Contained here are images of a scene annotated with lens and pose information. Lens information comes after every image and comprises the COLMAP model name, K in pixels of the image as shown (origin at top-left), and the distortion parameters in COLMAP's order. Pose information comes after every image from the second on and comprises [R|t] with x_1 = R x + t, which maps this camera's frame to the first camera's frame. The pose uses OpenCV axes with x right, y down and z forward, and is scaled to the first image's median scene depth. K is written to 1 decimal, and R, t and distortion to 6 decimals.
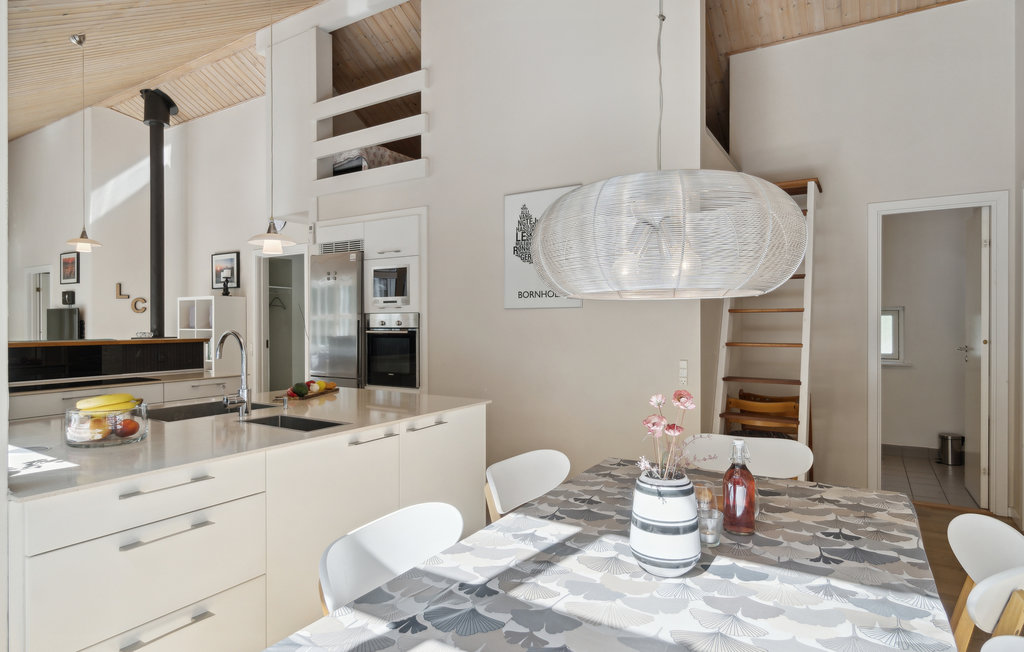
lens RADIAL K [[578.0, 0, 510.6], [0, 578.0, 323.3], [0, 0, 1]] dist [0.006894, 0.000510]
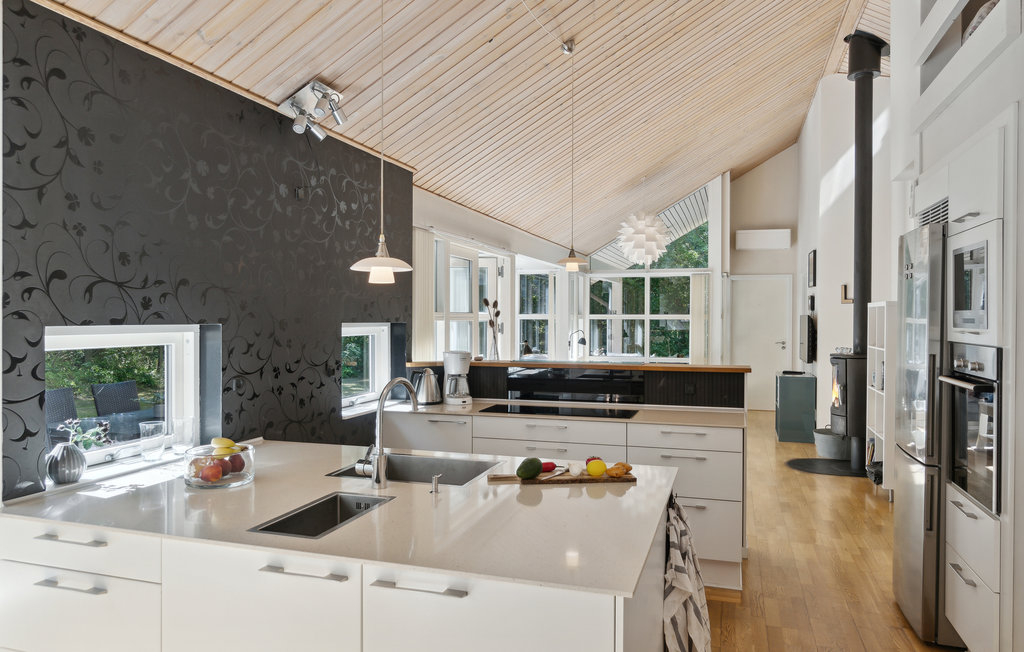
lens RADIAL K [[716.7, 0, 515.2], [0, 716.7, 315.5], [0, 0, 1]] dist [-0.009372, 0.000667]
pose [[0.251703, 0.003665, -0.967798, 0.198454], [-0.005042, 0.999984, 0.002476, -0.029581], [0.967791, 0.004256, 0.251717, 0.344115]]
